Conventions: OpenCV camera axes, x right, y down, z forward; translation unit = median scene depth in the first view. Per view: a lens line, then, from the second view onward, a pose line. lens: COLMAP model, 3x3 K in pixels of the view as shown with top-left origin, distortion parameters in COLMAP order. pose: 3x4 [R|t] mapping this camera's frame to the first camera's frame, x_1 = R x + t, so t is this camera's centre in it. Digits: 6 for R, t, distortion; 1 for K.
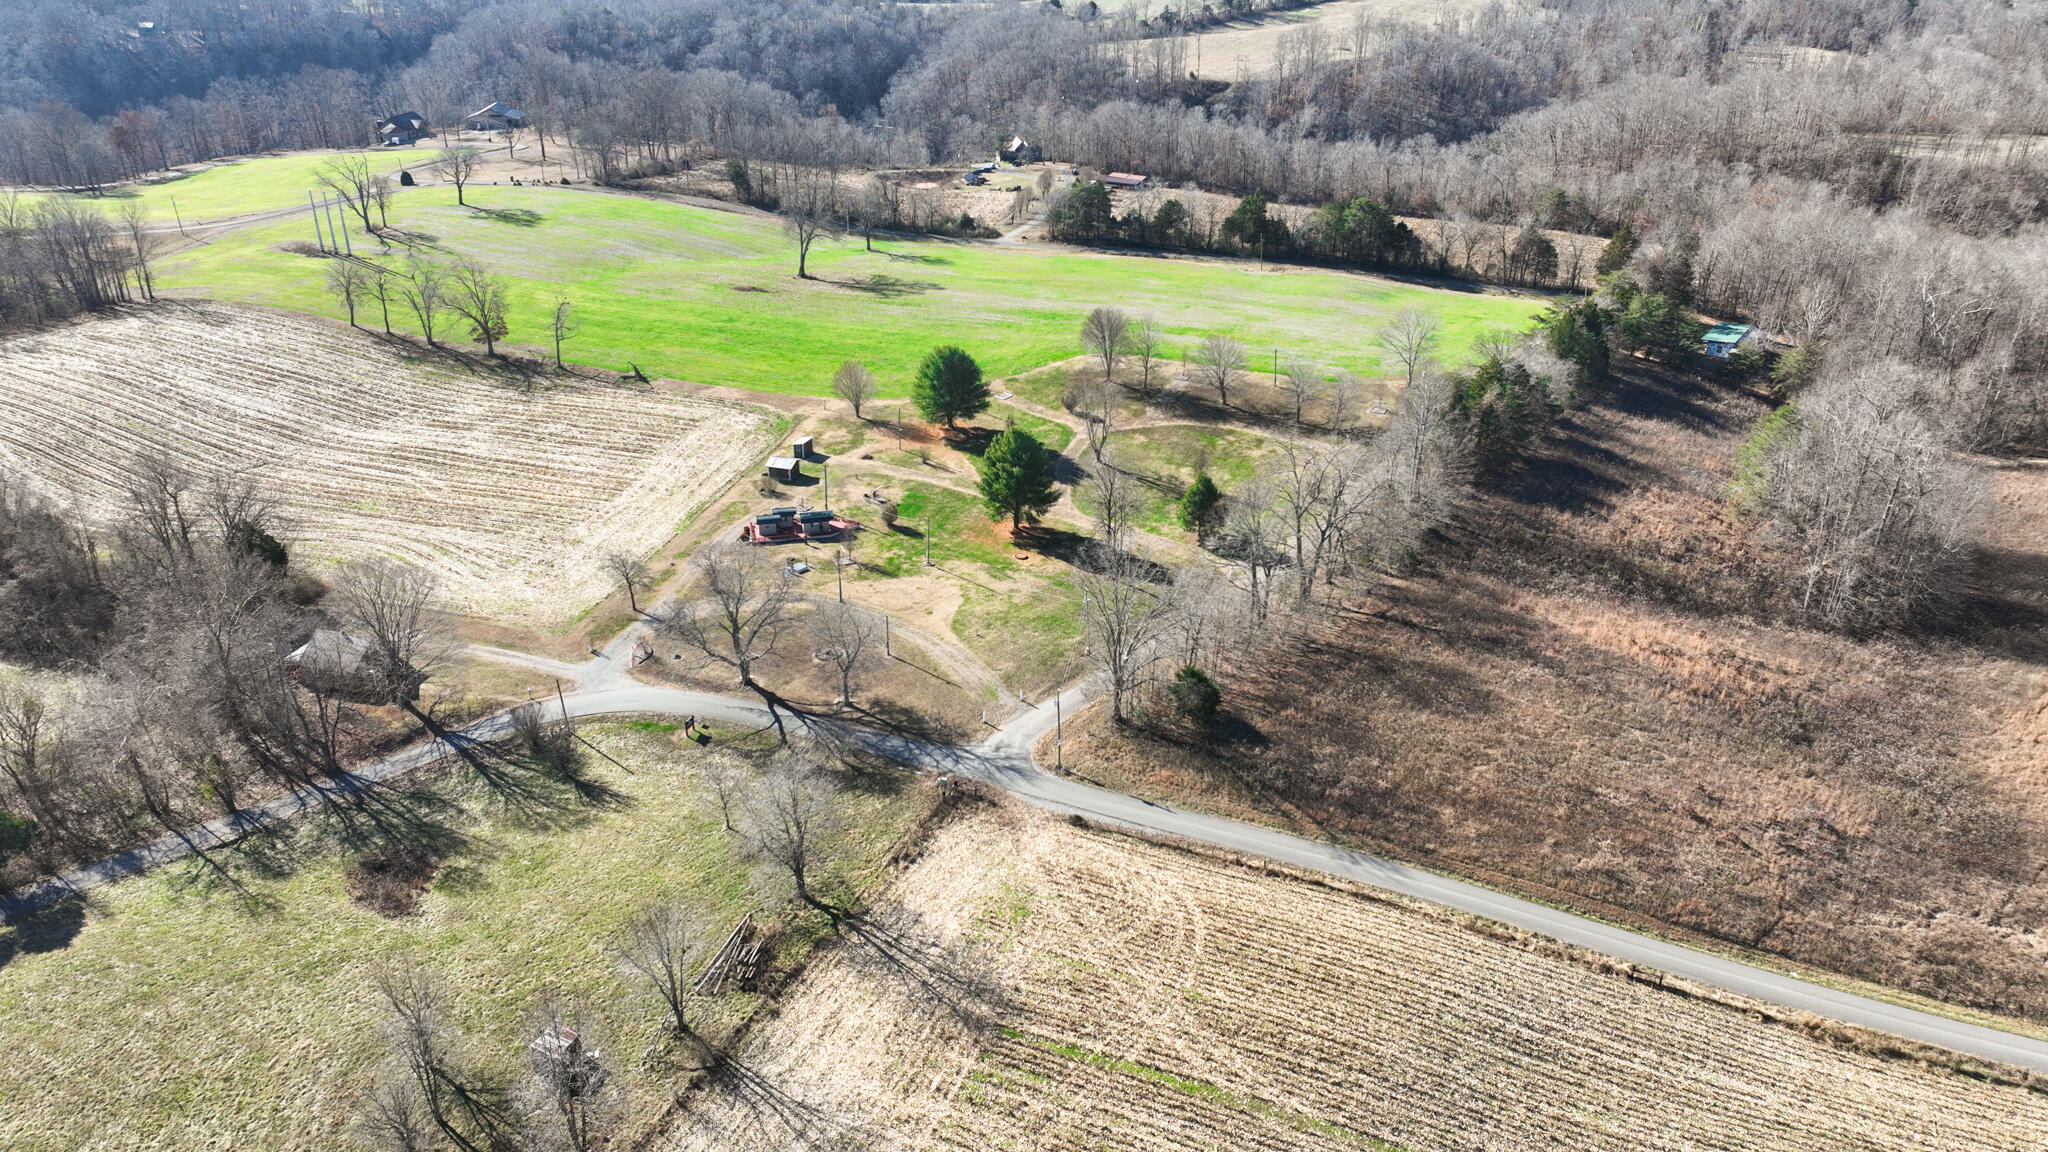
lens RADIAL K [[1424.1, 0, 1030.6], [0, 1424.1, 583.4], [0, 0, 1]] dist [-0.001063, 0.019215]
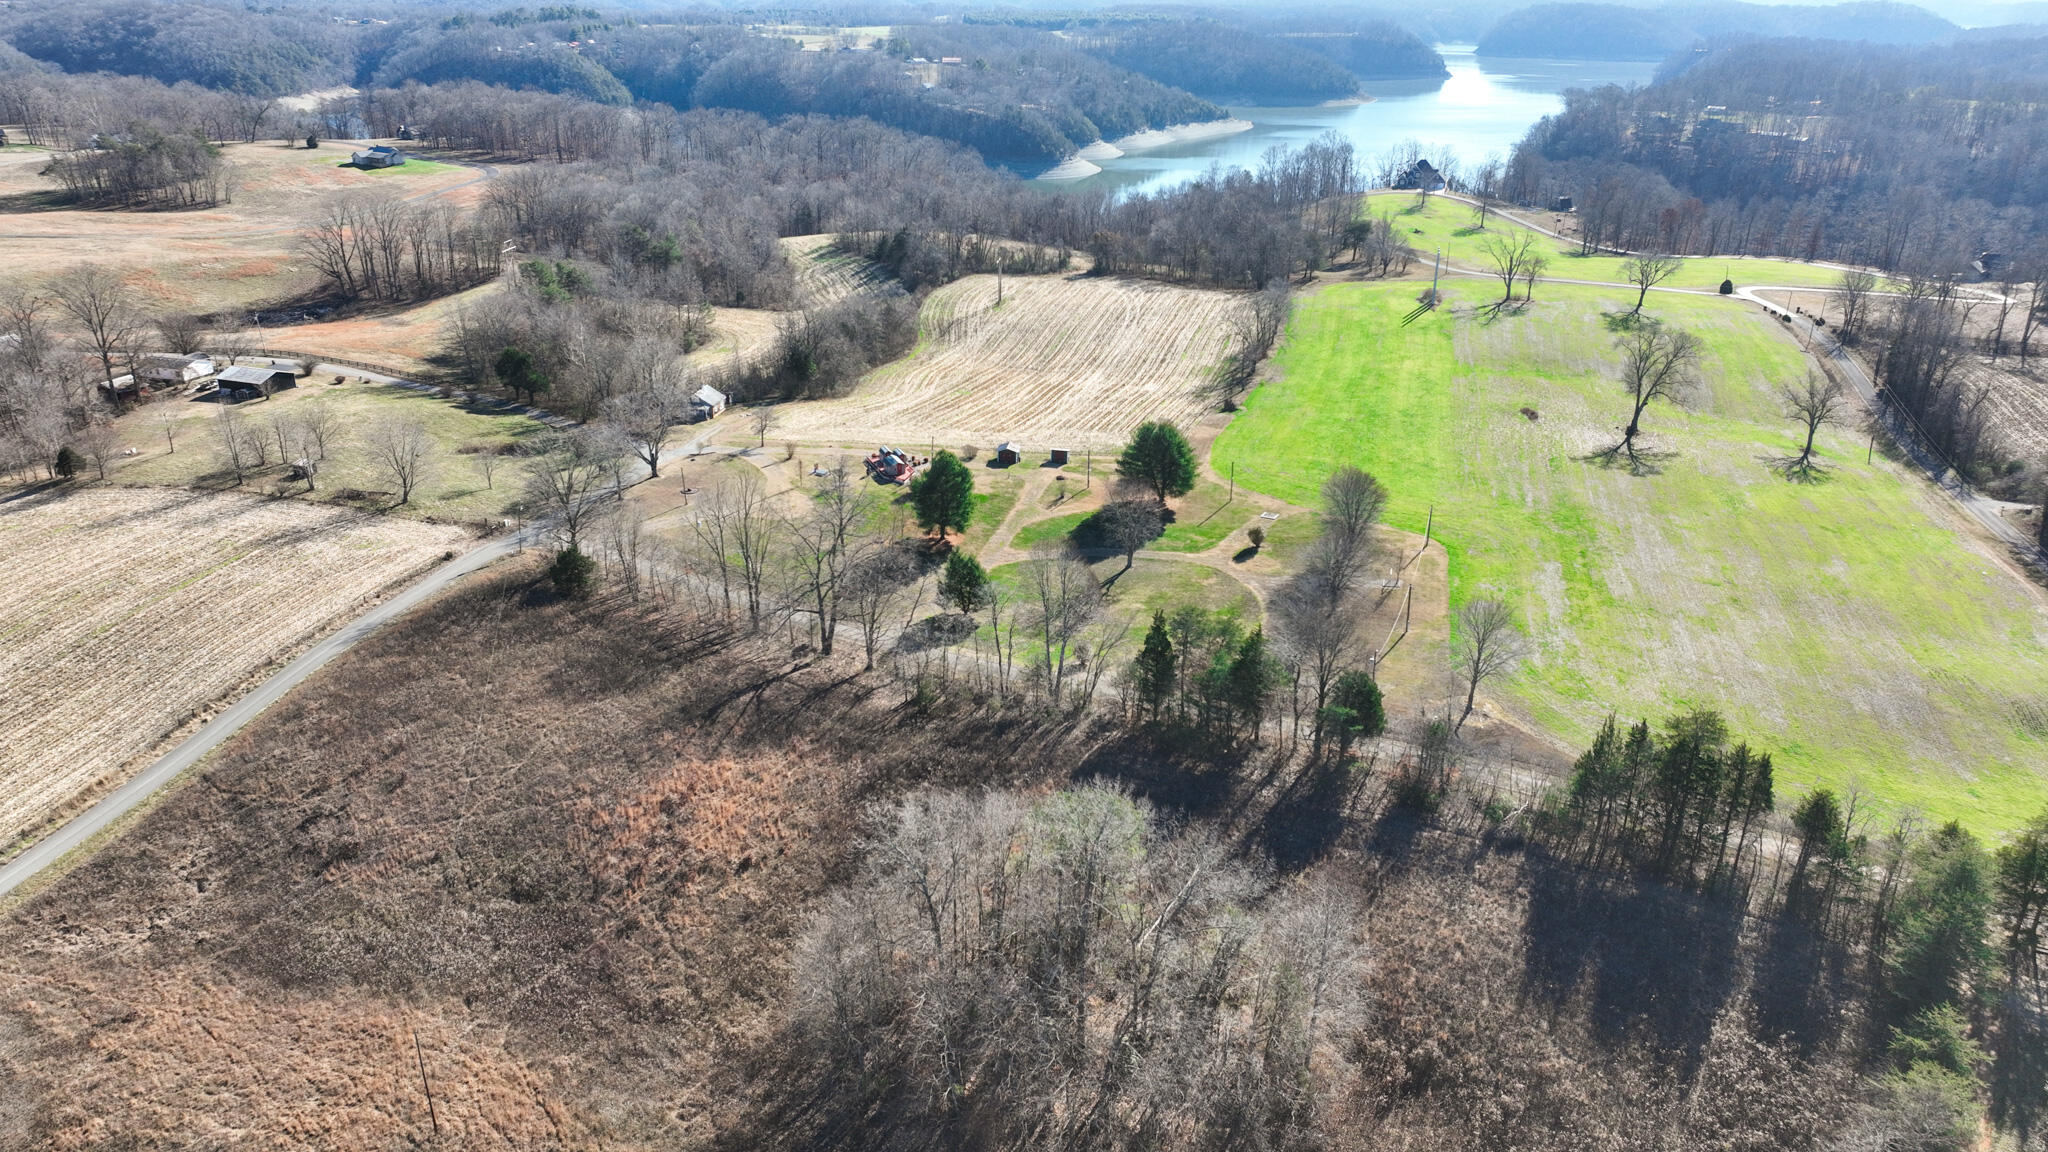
lens RADIAL K [[1432.7, 0, 1029.5], [0, 1432.7, 571.4], [0, 0, 1]] dist [0.000750, 0.015754]
pose [[0.155075, 0.378156, -0.912661, 0.926275], [-0.450798, 0.849133, 0.275236, -0.318526], [0.879052, 0.368743, 0.302151, 0.634767]]
